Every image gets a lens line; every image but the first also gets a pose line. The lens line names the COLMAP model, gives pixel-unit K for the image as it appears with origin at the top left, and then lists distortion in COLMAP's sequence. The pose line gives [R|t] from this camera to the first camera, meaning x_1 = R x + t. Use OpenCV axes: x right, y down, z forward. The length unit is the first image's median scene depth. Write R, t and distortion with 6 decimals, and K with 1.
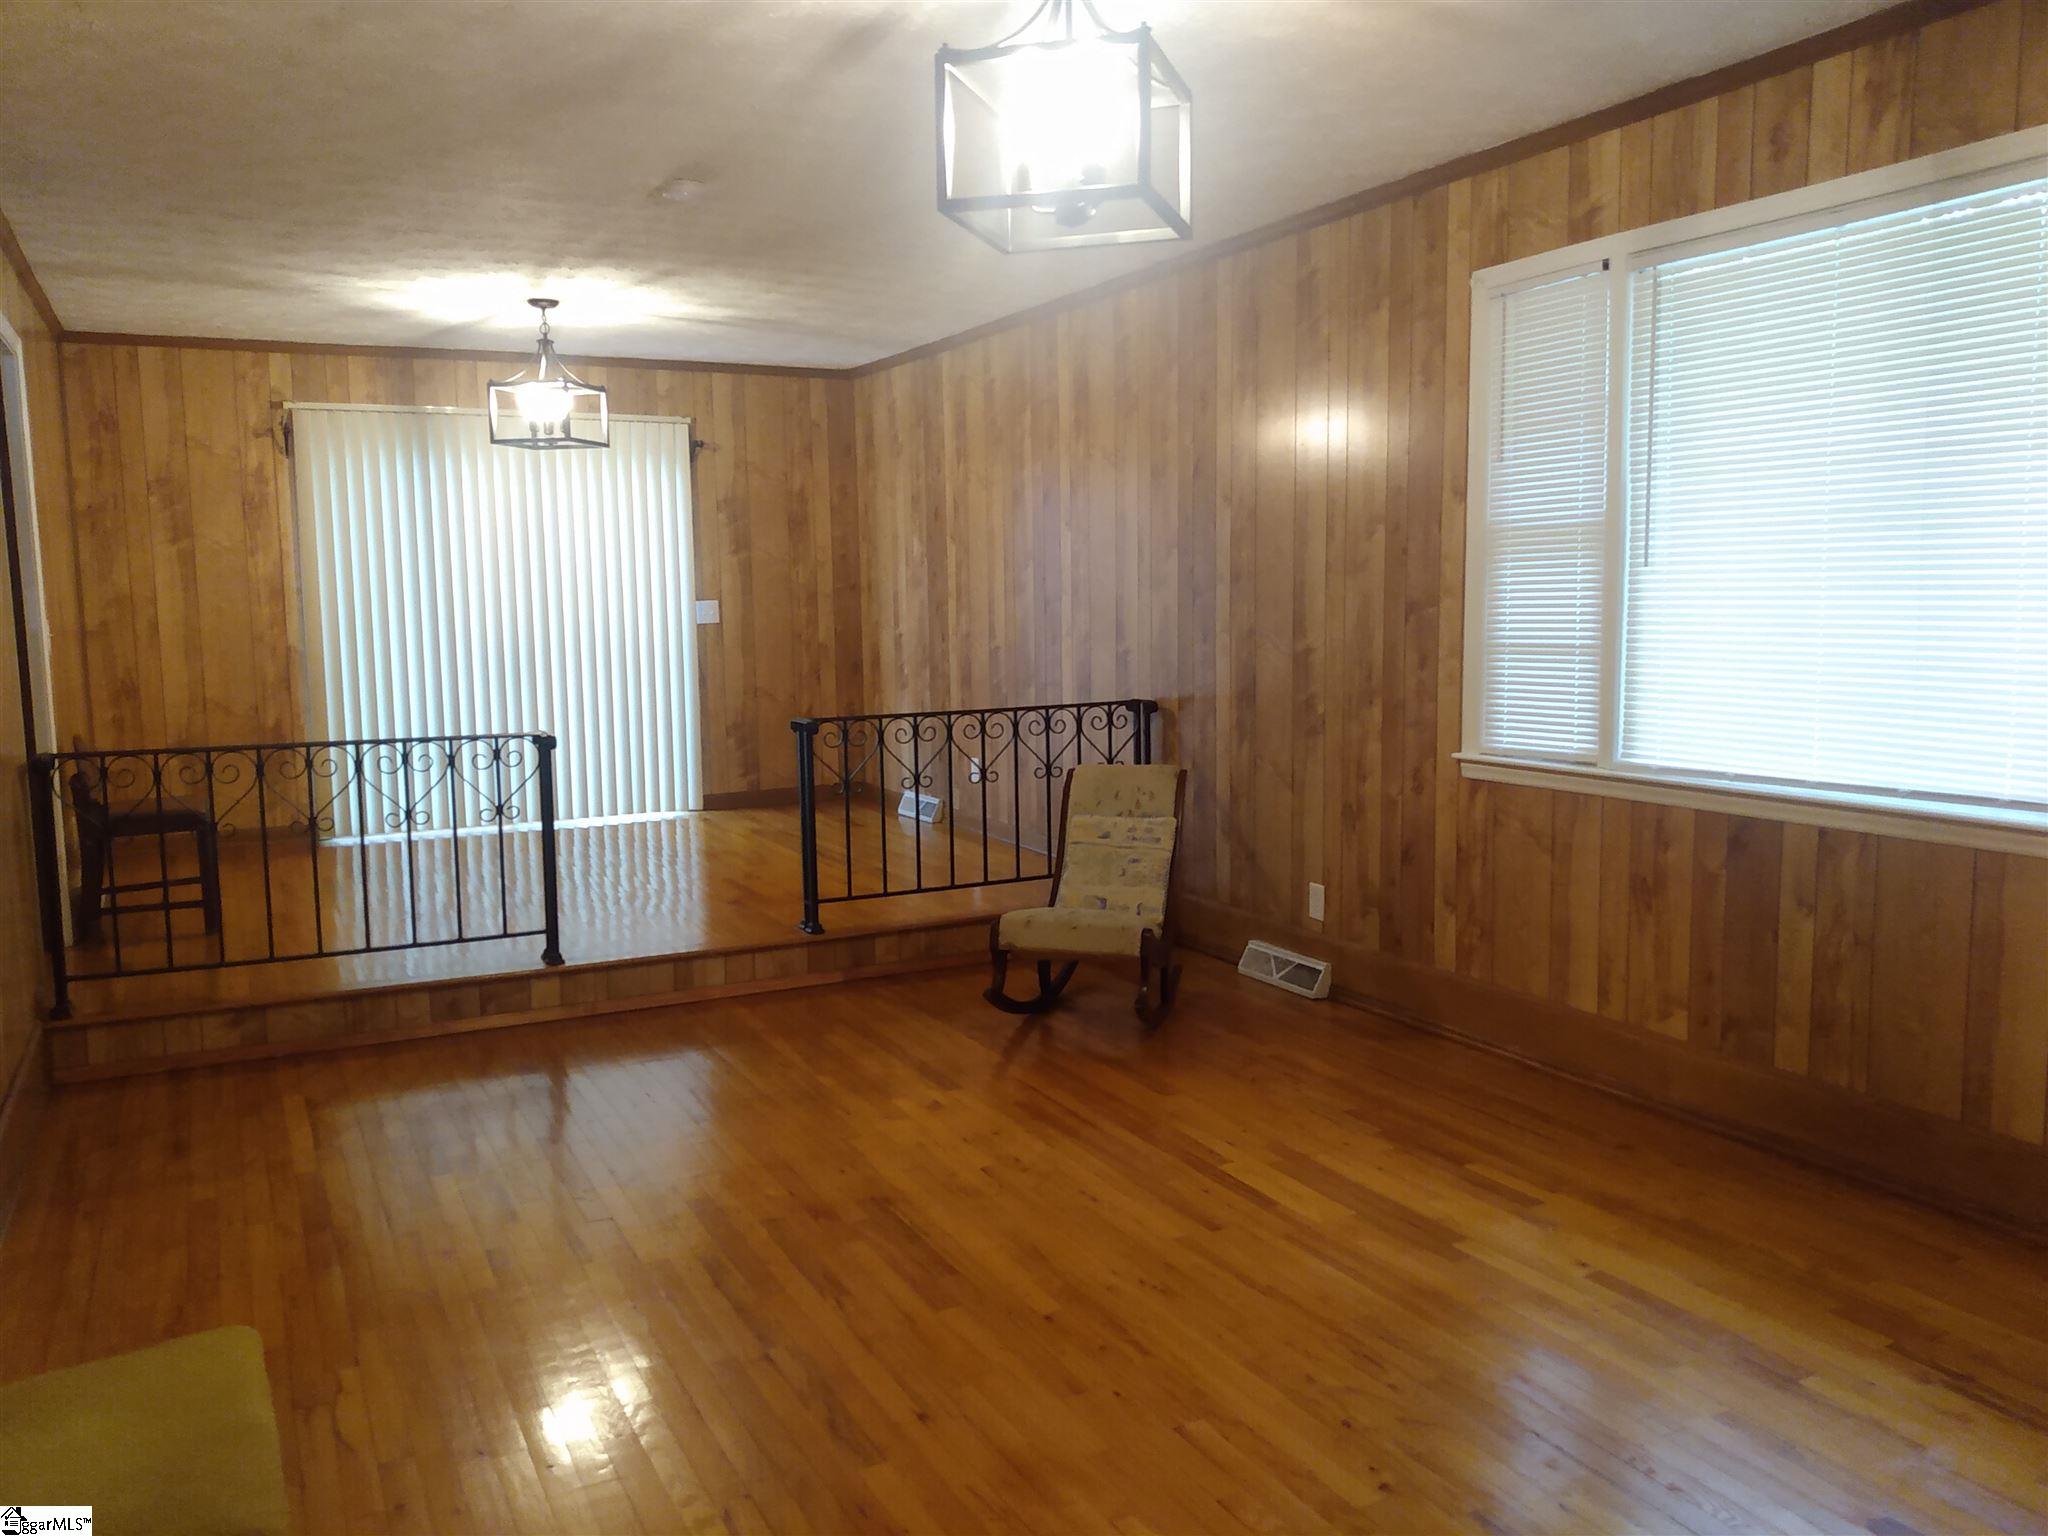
lens RADIAL K [[1626.0, 0, 1020.2], [0, 1626.0, 779.6], [0, 0, 1]] dist [0.161918, -0.396728]
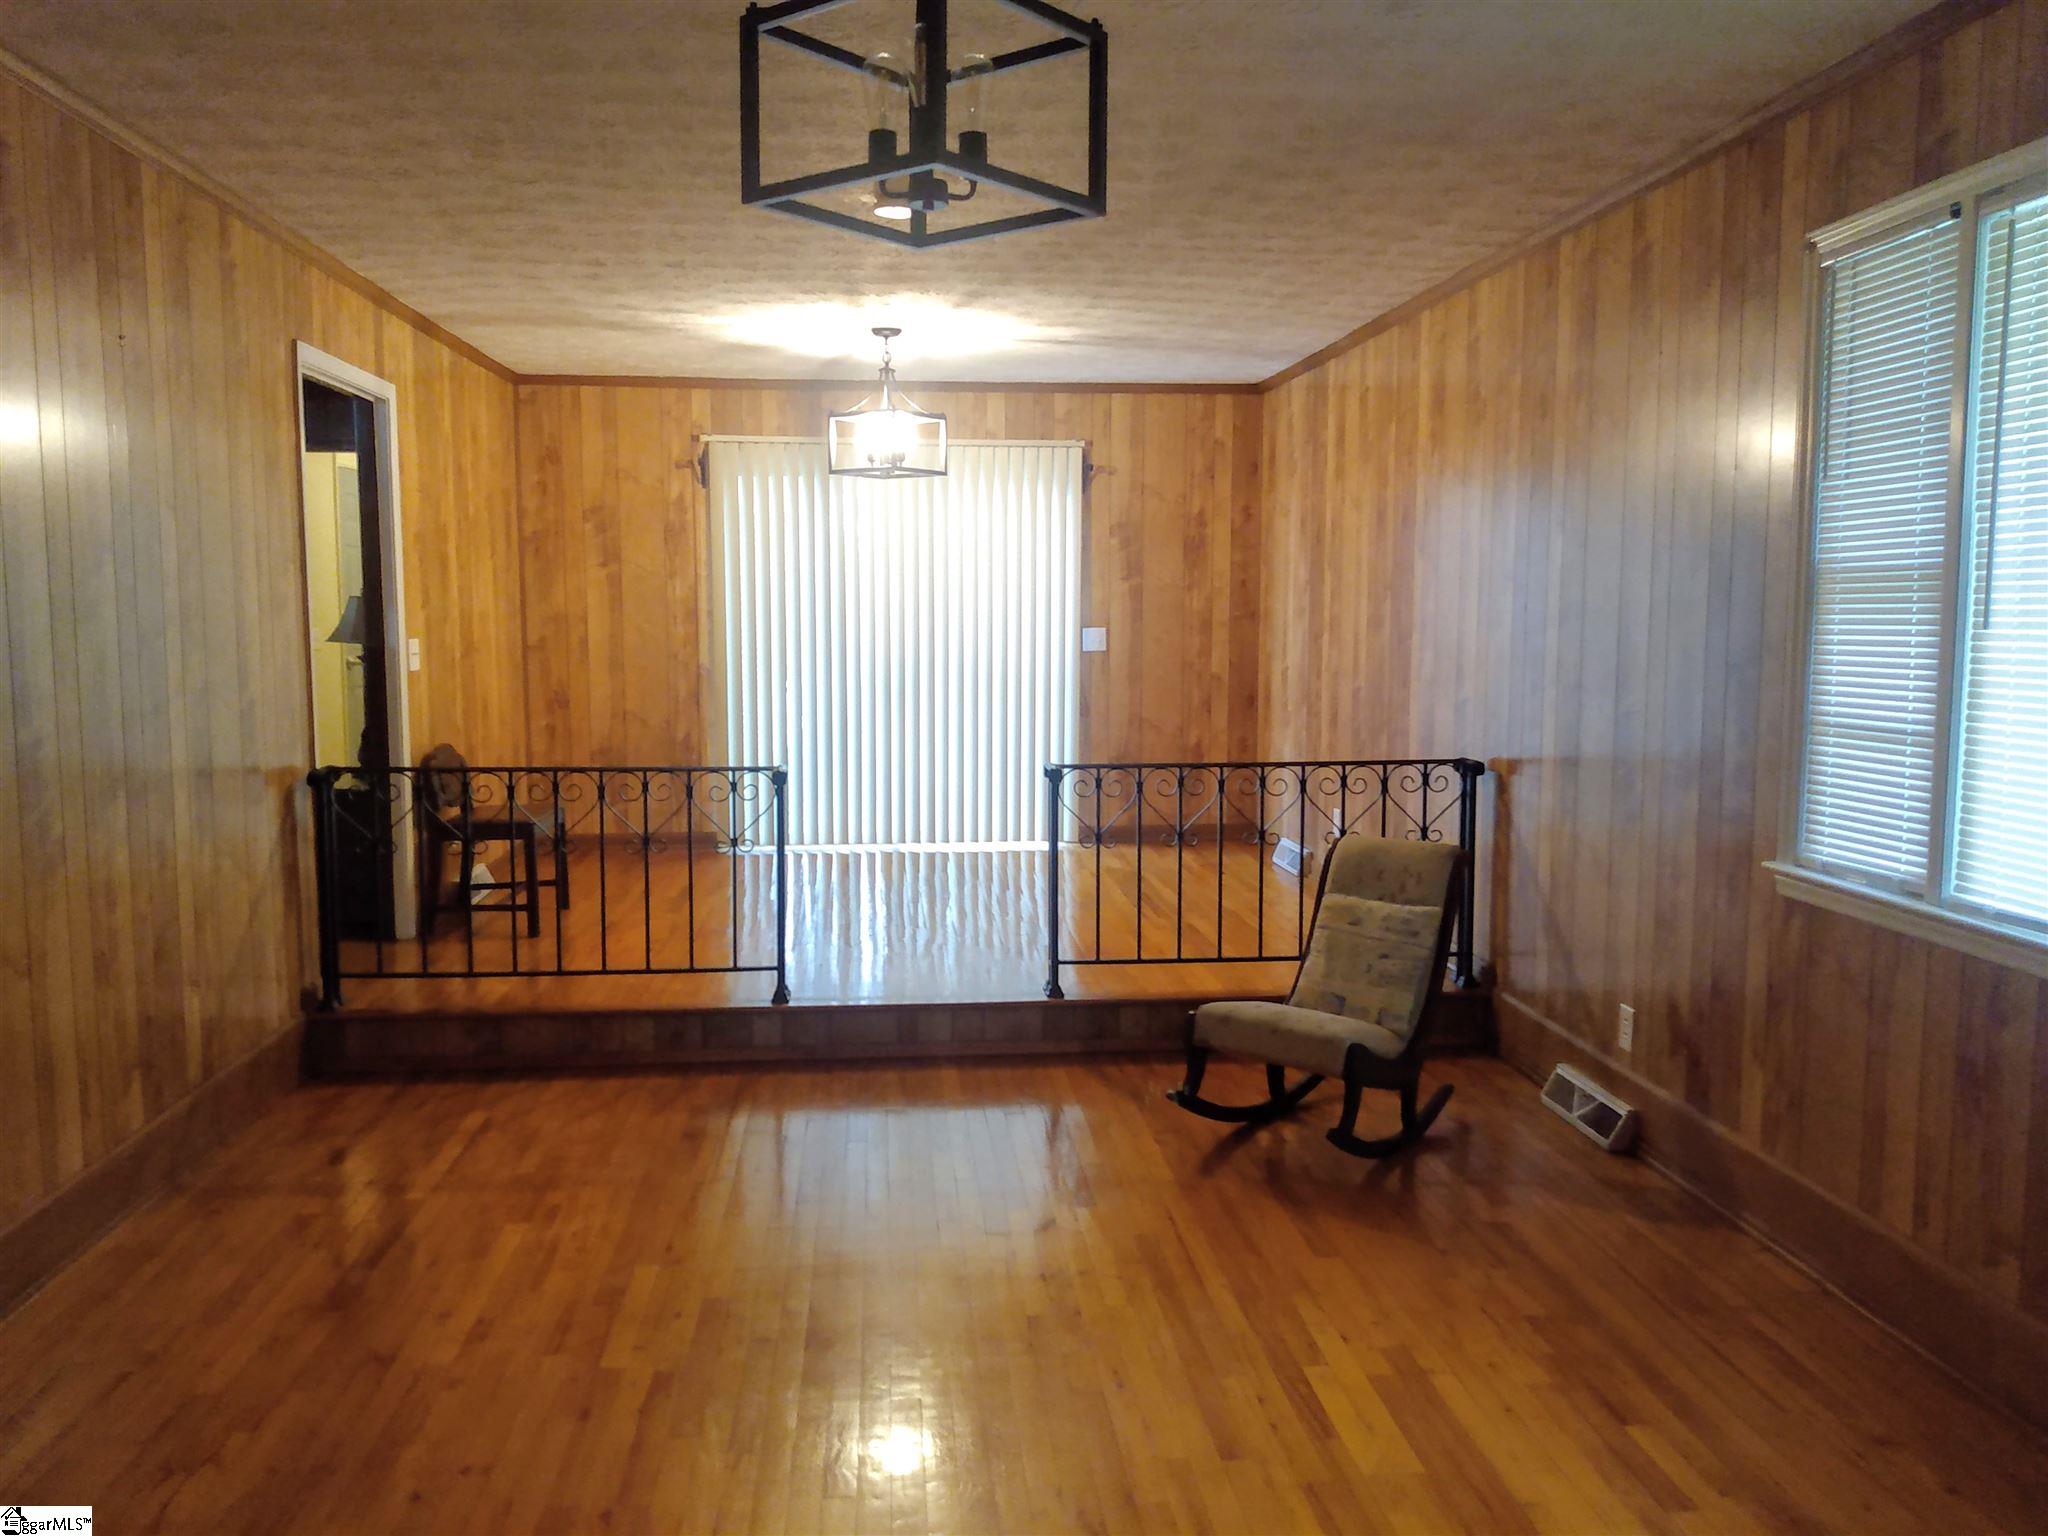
lens RADIAL K [[1620.2, 0, 1024.0], [0, 1620.2, 768.0], [0, 0, 1]] dist [0.075476, -0.105636]
pose [[0.927451, 0.053069, -0.370160, 0.173393], [-0.058144, 0.998305, -0.002556, -0.028824], [0.369397, 0.023893, 0.928964, 0.127815]]
